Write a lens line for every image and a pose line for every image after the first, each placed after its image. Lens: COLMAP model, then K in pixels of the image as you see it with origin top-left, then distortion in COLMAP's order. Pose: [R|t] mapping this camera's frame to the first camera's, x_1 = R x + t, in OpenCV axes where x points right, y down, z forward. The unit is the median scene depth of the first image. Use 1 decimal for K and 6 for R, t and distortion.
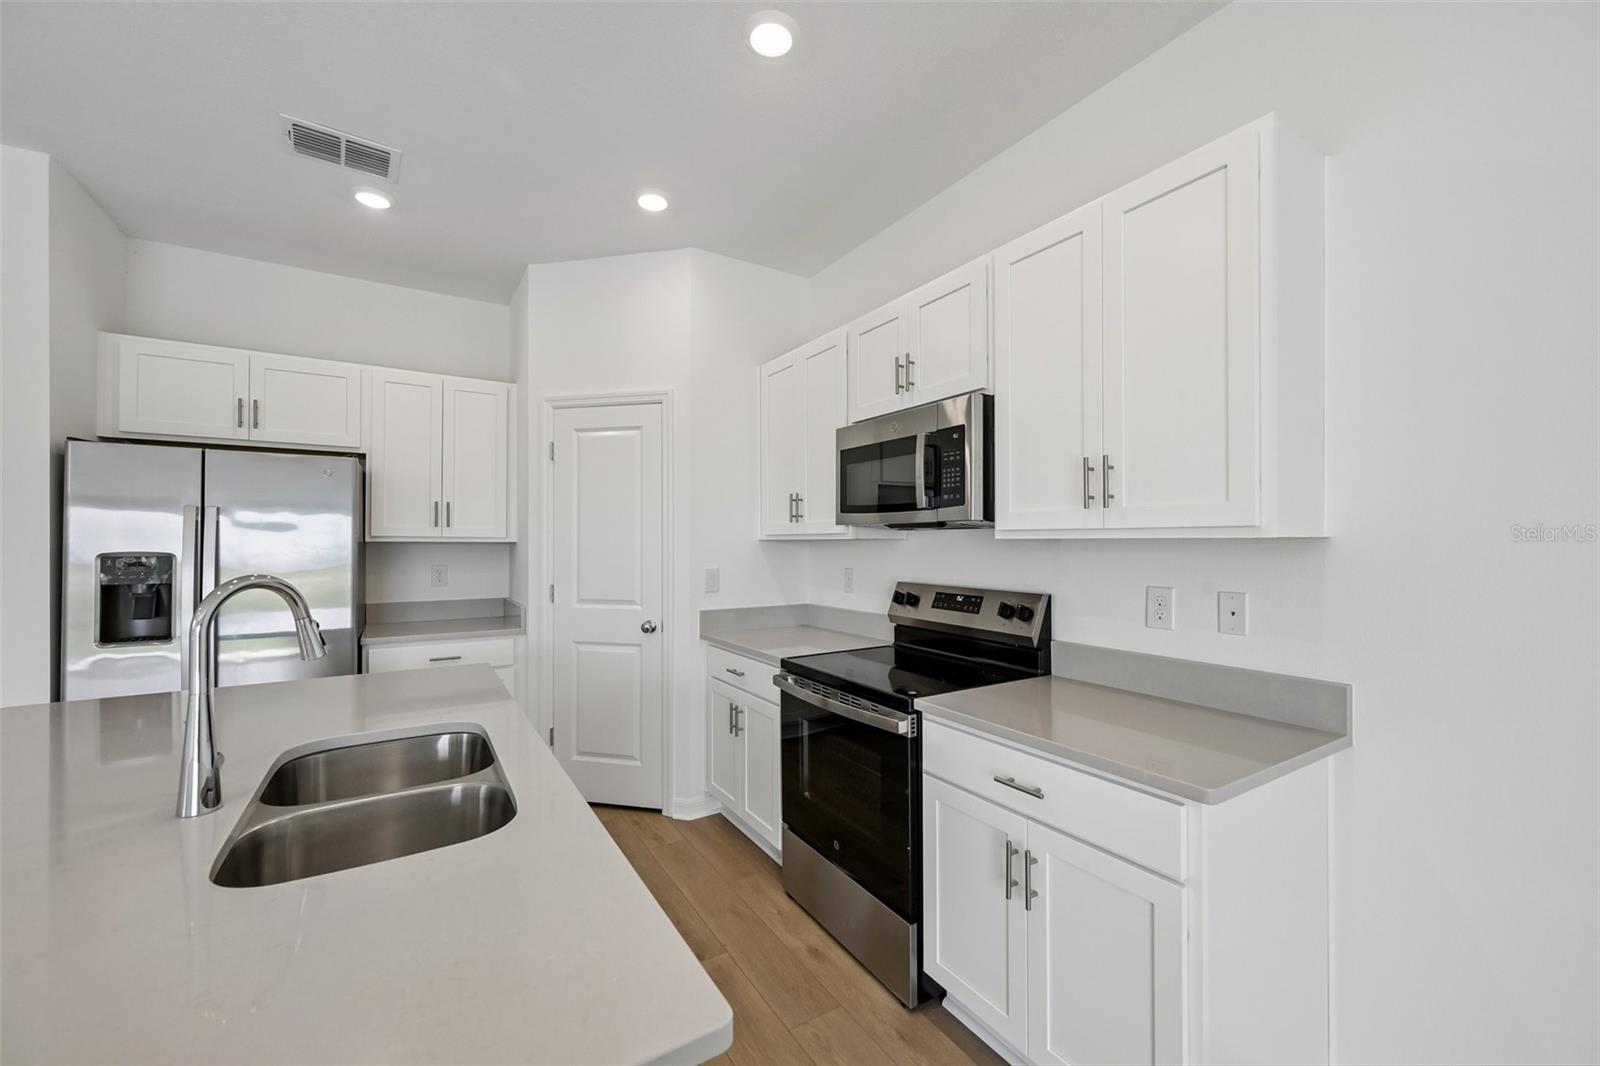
lens RADIAL K [[643.7, 0, 795.7], [0, 643.7, 538.7], [0, 0, 1]] dist [0.006230, -0.000466]
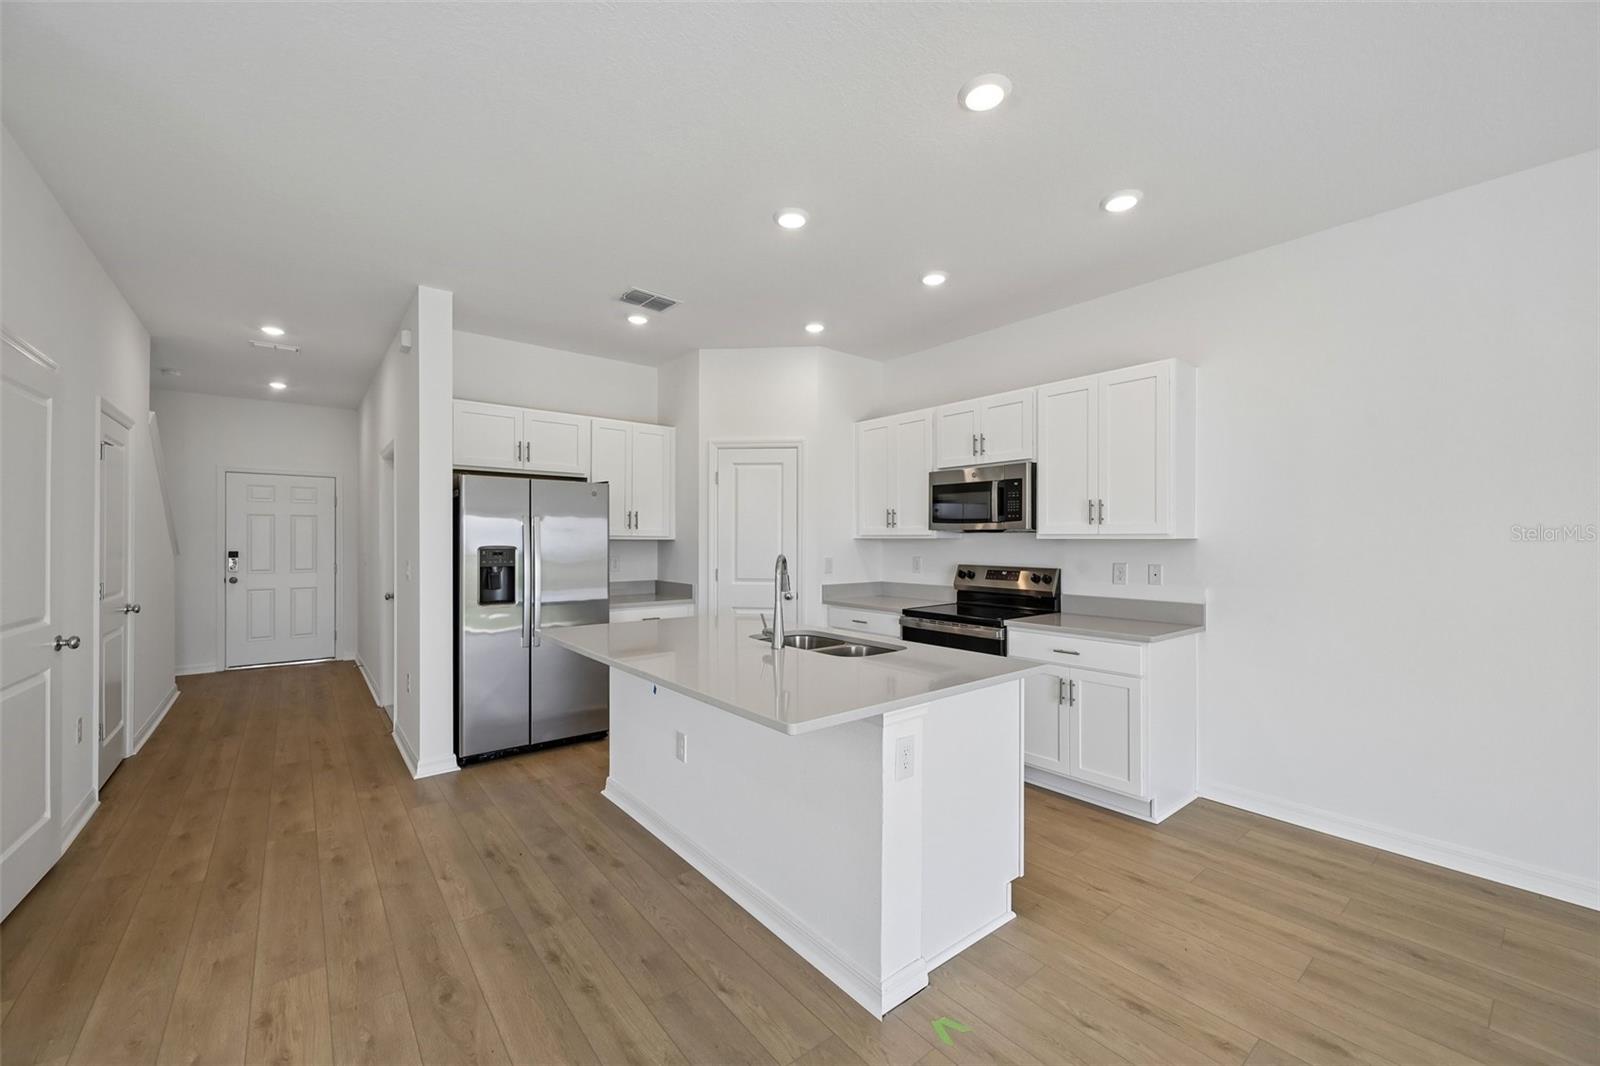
lens RADIAL K [[643.7, 0, 793.2], [0, 643.7, 540.5], [0, 0, 1]] dist [0.006230, -0.000466]
pose [[0.992346, 0.002498, 0.123461, -0.486985], [-0.003258, 0.999977, 0.005955, -0.002923], [-0.123443, -0.006312, 0.992332, -0.606512]]
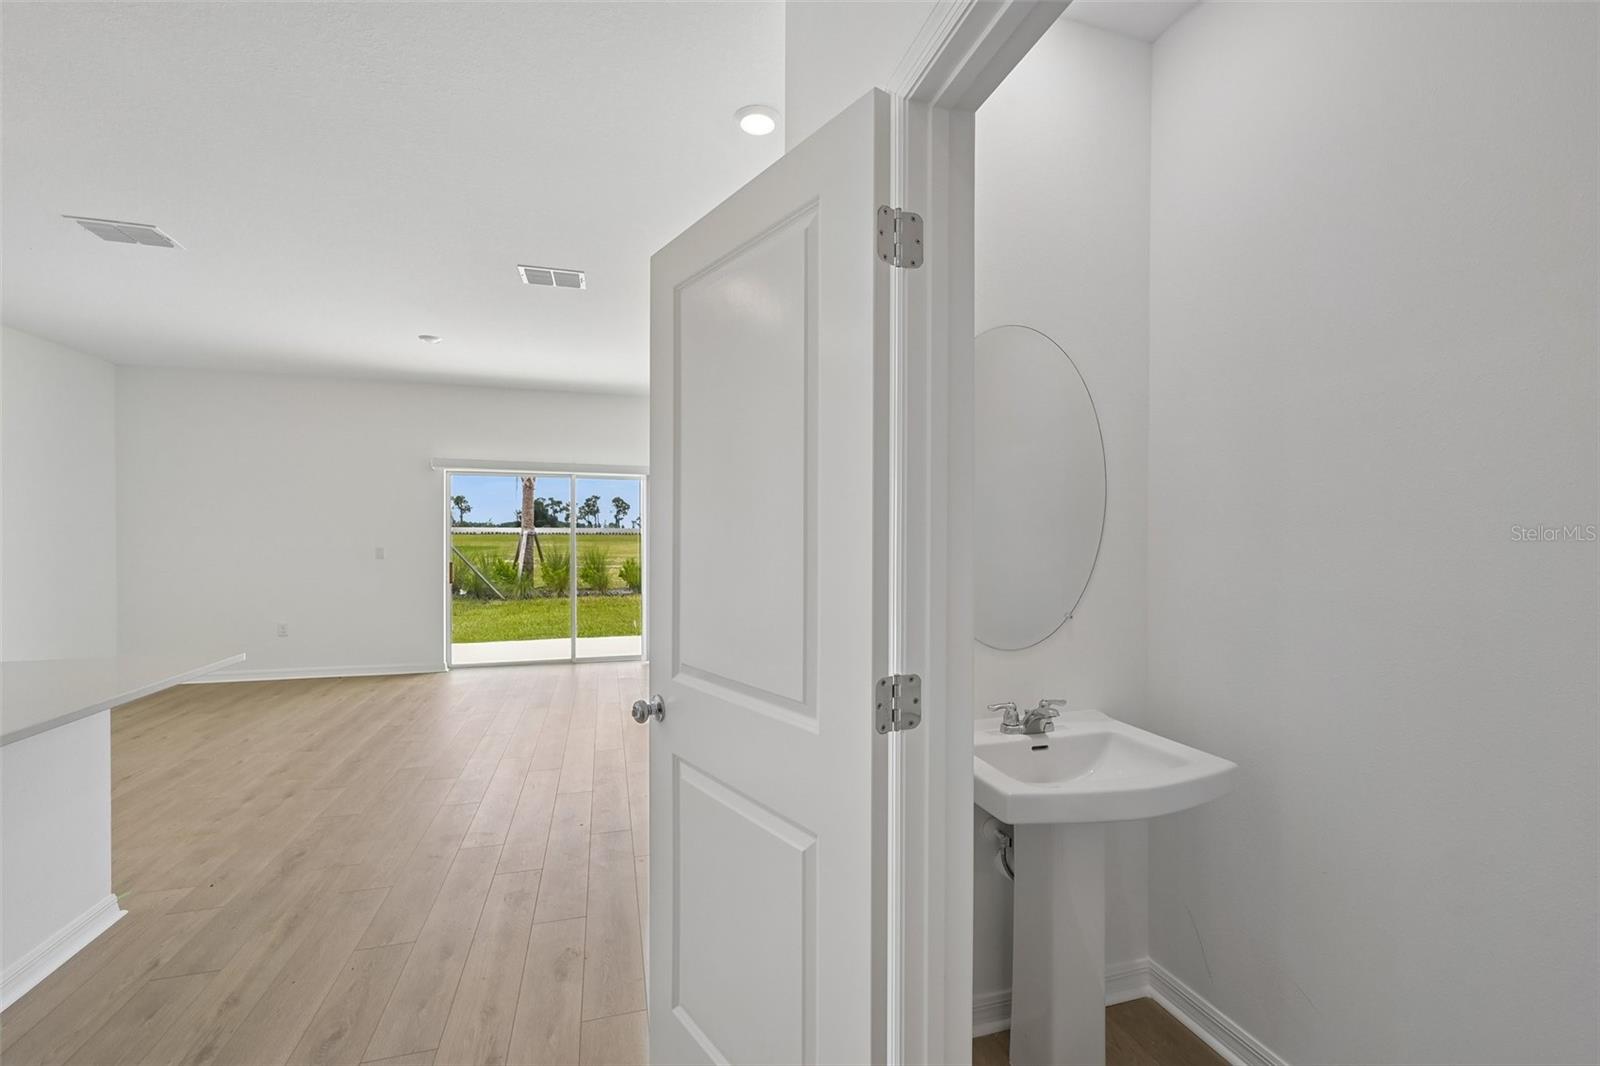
lens RADIAL K [[680.5, 0, 776.7], [0, 680.5, 542.3], [0, 0, 1]] dist [-0.002581, 0.000162]
pose [[-0.955138, -0.007738, 0.296060, -1.404914], [-0.004829, 0.999933, 0.010555, 0.006531], [-0.296122, 0.008652, -0.955111, 0.674718]]
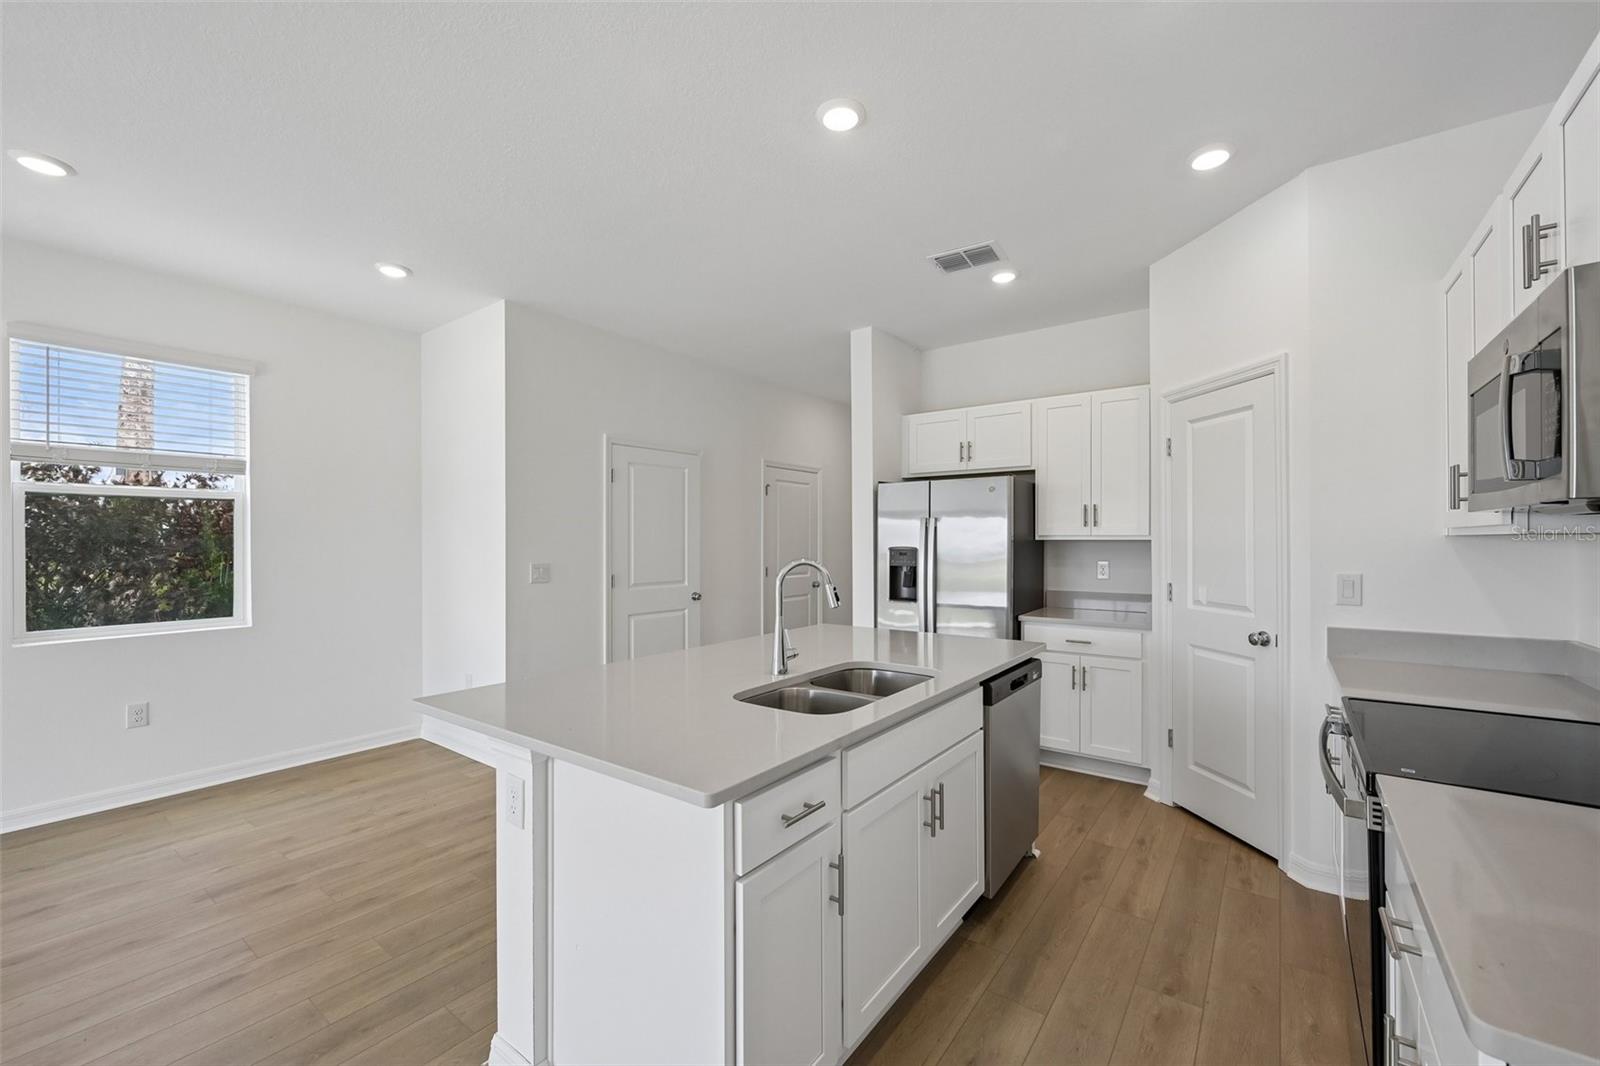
lens RADIAL K [[643.7, 0, 794.5], [0, 643.7, 540.0], [0, 0, 1]] dist [0.006230, -0.000466]
pose [[0.357057, -0.002460, -0.934079, 0.421243], [0.005141, 0.999987, -0.000669, 0.004070], [0.934068, -0.004563, 0.357065, 0.143060]]
